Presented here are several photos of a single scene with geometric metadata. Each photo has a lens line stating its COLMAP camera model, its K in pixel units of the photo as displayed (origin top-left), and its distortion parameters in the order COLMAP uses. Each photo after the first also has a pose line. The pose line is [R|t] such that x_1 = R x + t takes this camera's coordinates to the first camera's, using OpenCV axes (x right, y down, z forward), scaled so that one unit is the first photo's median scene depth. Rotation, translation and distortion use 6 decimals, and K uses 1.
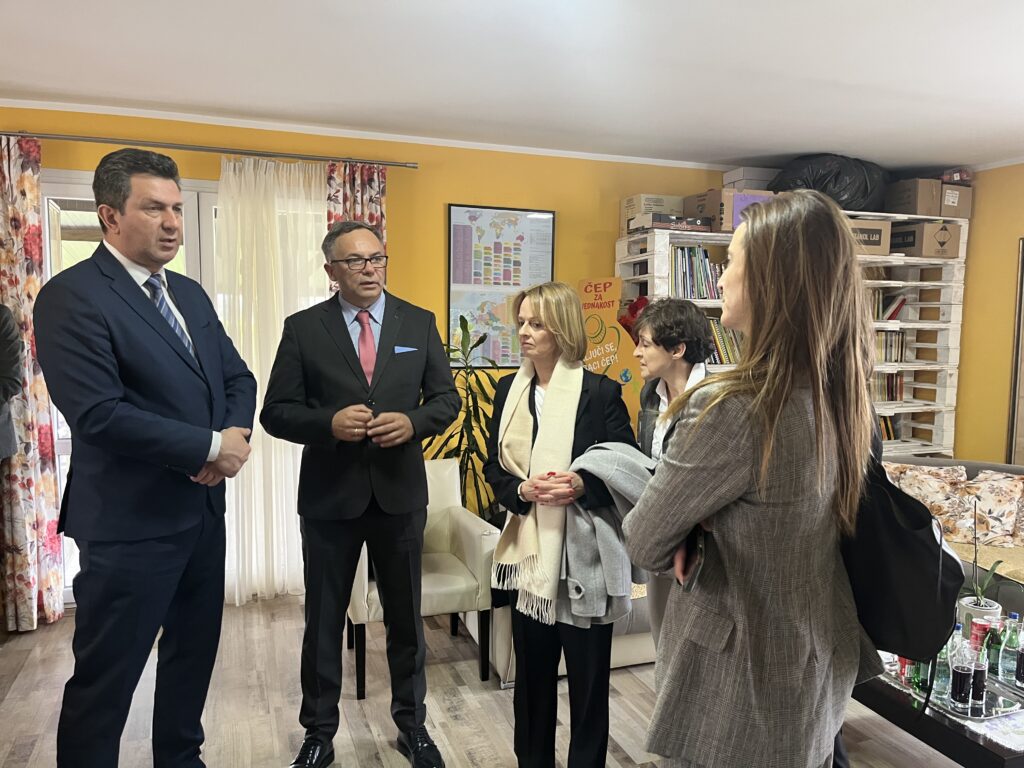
lens RADIAL K [[812.1, 0, 544.7], [0, 812.1, 418.6], [0, 0, 1]] dist [0.024346, -0.002752]
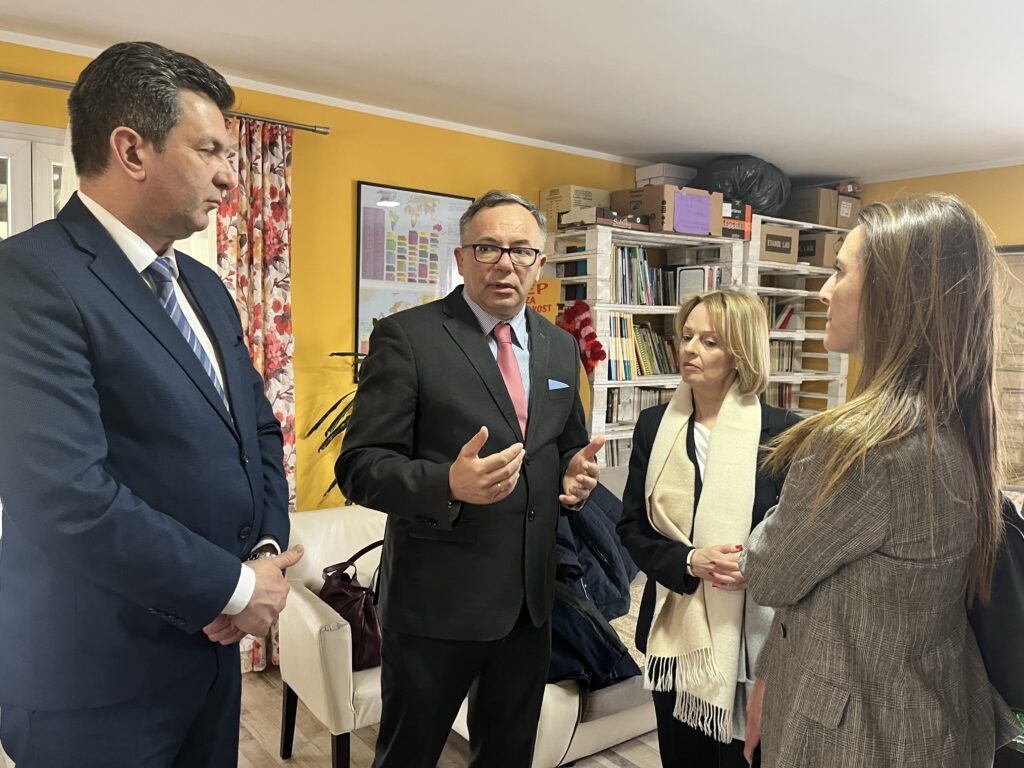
lens RADIAL K [[827.7, 0, 517.2], [0, 827.7, 390.7], [0, 0, 1]] dist [0.043433, -0.016804]
pose [[0.957514, -0.007877, 0.288280, -0.204294], [0.017593, 0.999360, -0.031130, -0.025168], [-0.287850, 0.034879, 0.957040, 0.161542]]
